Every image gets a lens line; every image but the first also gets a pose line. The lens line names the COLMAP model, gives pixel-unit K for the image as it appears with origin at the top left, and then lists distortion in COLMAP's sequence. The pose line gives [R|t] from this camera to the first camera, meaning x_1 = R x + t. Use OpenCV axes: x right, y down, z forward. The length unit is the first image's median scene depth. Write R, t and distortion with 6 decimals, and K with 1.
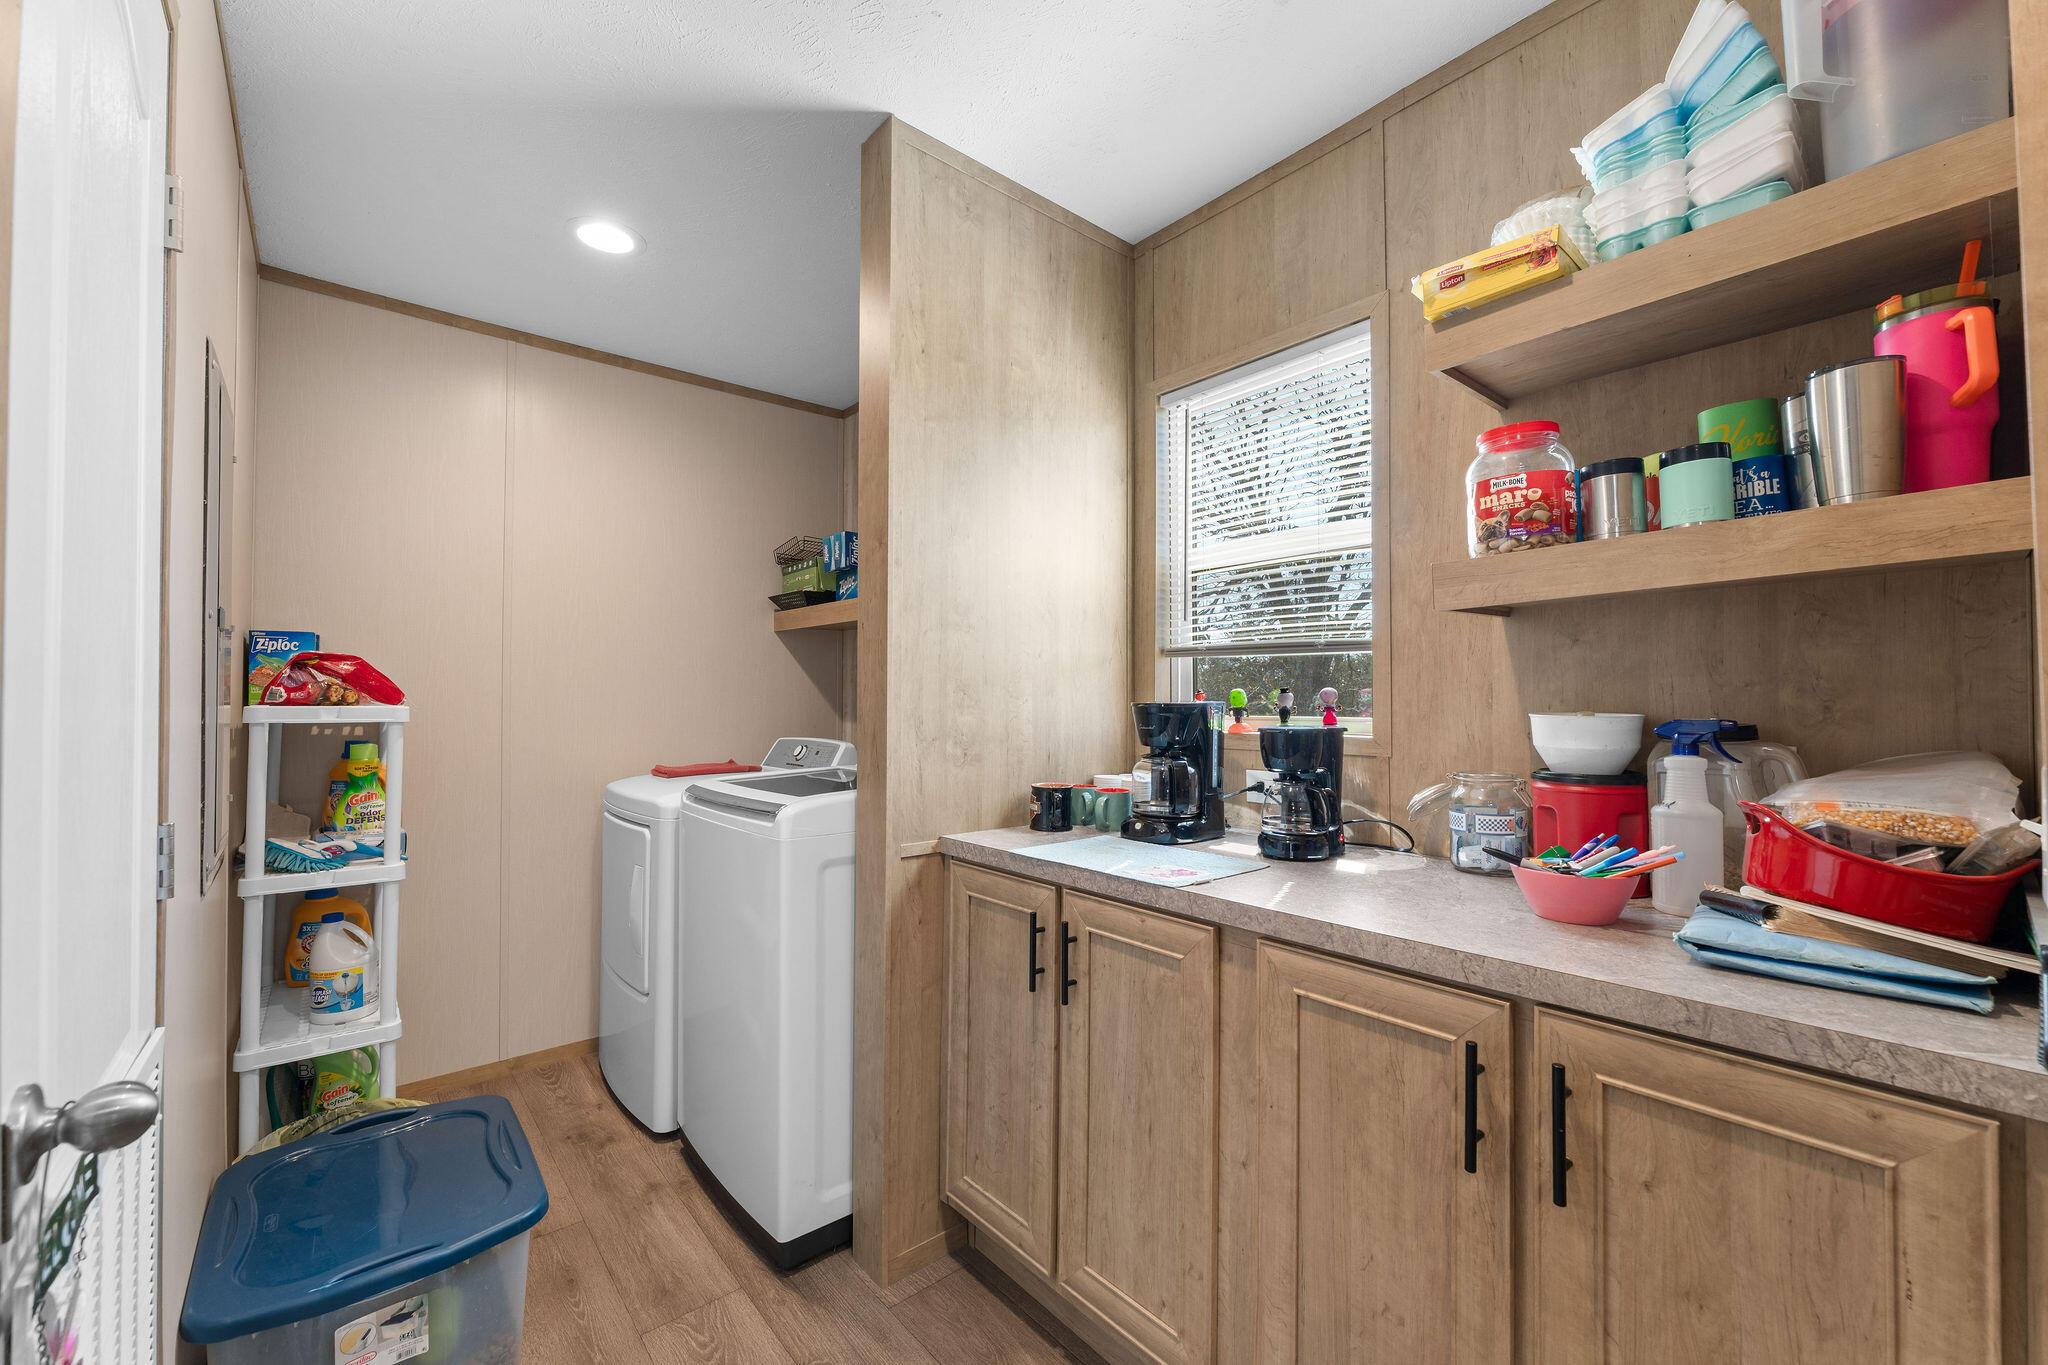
lens RADIAL K [[808.5, 0, 1019.3], [0, 808.5, 692.2], [0, 0, 1]] dist [-0.000556, 0.000035]
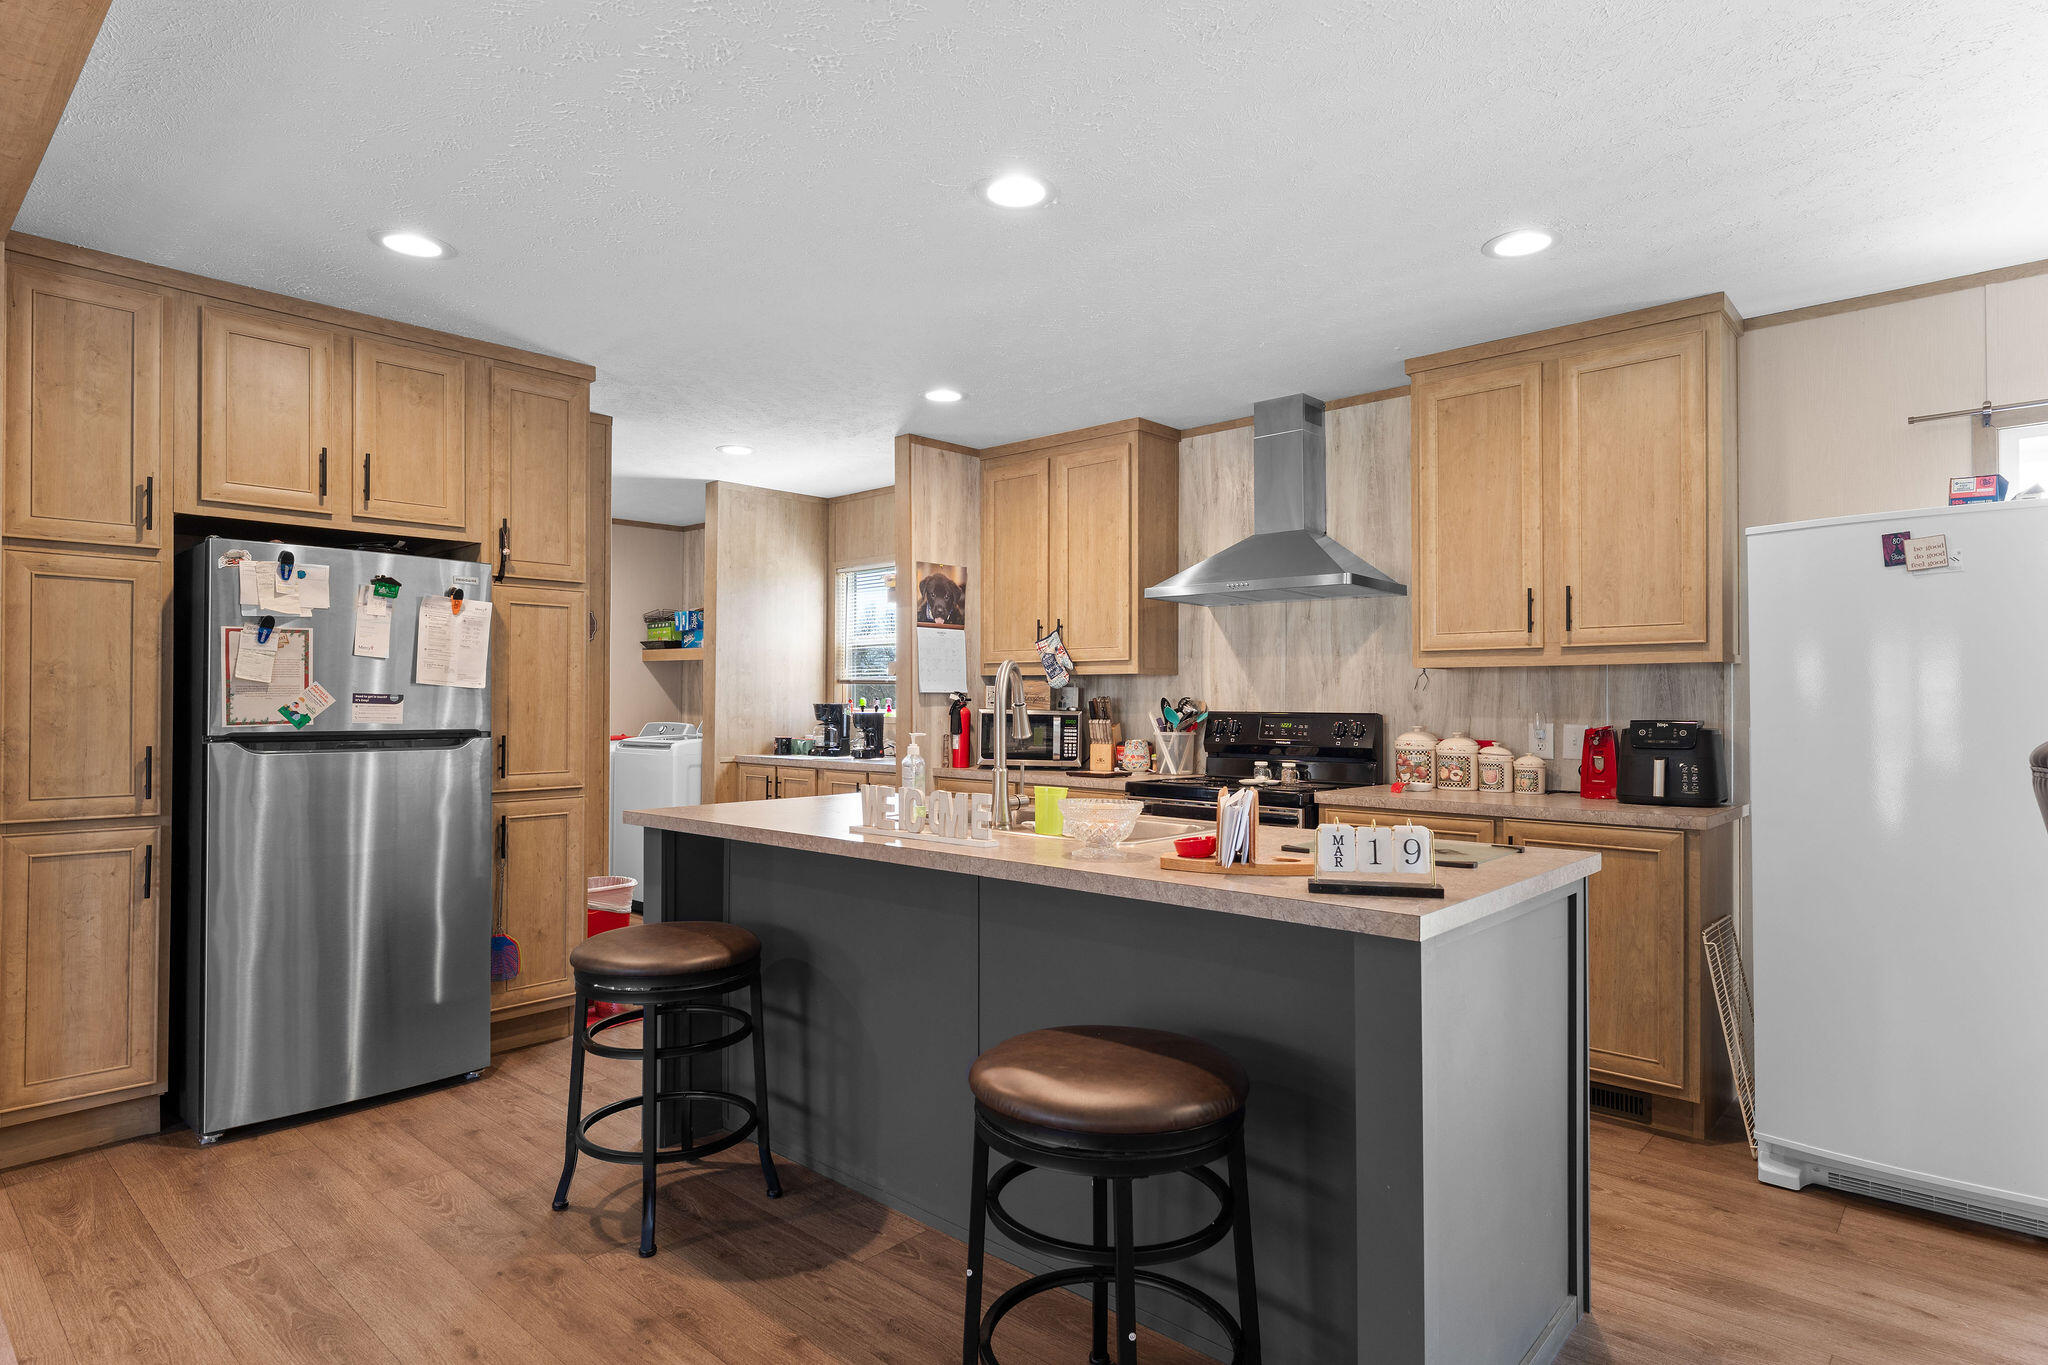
lens RADIAL K [[1098.7, 0, 1030.2], [0, 1098.7, 687.7], [0, 0, 1]] dist [0.001519, -0.000995]
pose [[0.990521, 0.003589, 0.137316, 0.322555], [-0.003769, 0.999992, 0.001053, -0.041562], [-0.137311, -0.001560, 0.990527, -2.398729]]
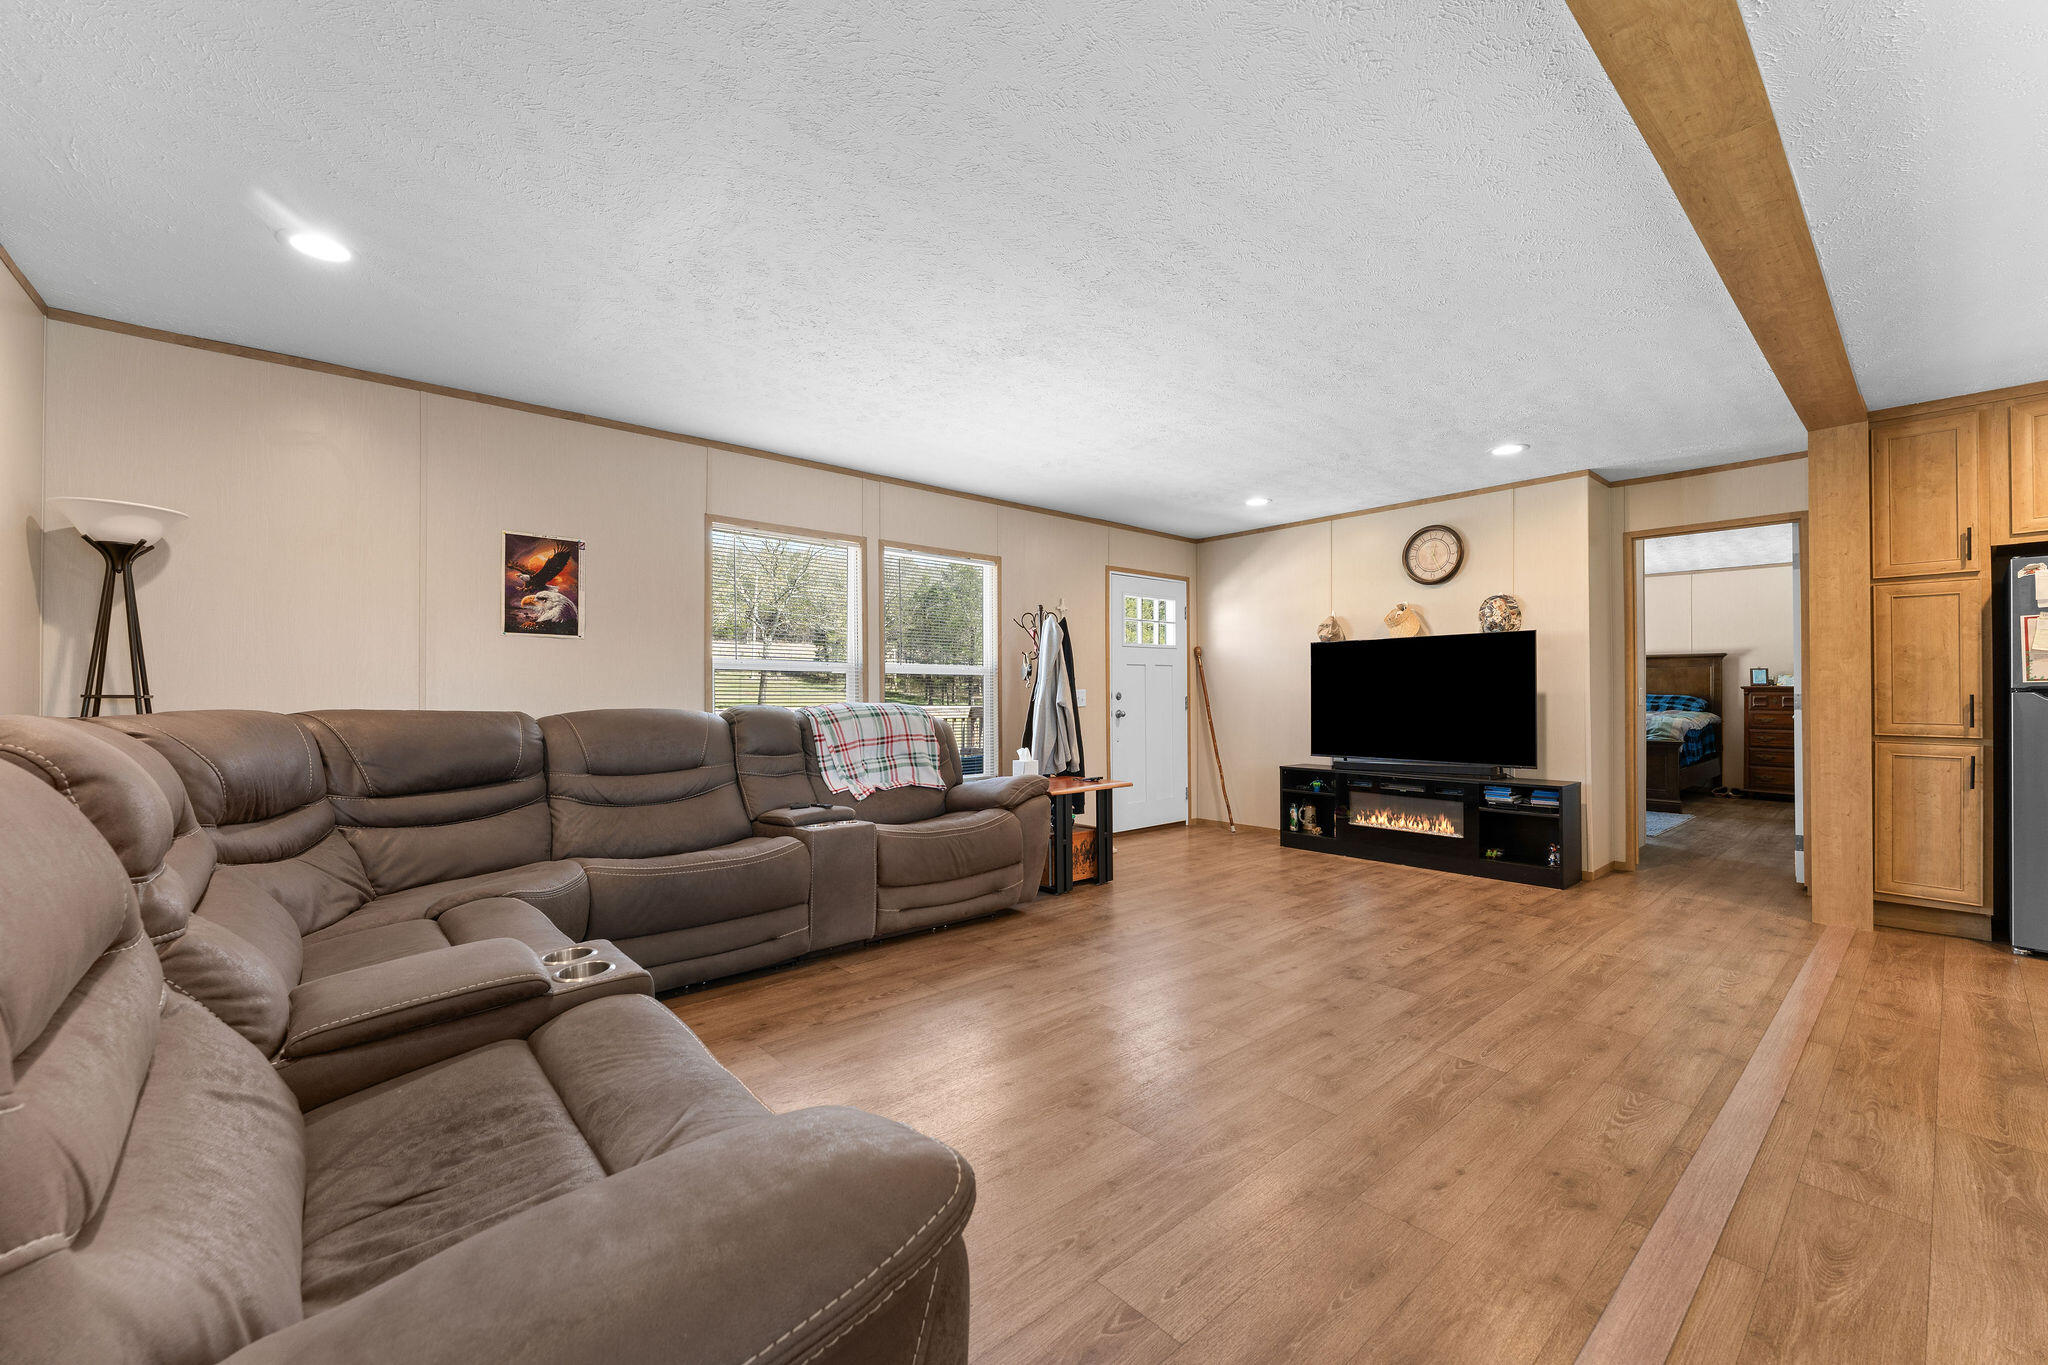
lens RADIAL K [[808.5, 0, 1020.5], [0, 808.5, 689.0], [0, 0, 1]] dist [-0.000556, 0.000035]
pose [[0.020677, -0.001877, -0.999784, 1.403322], [0.017142, 0.999852, -0.001523, 0.016740], [0.999639, -0.017107, 0.020706, -3.086535]]
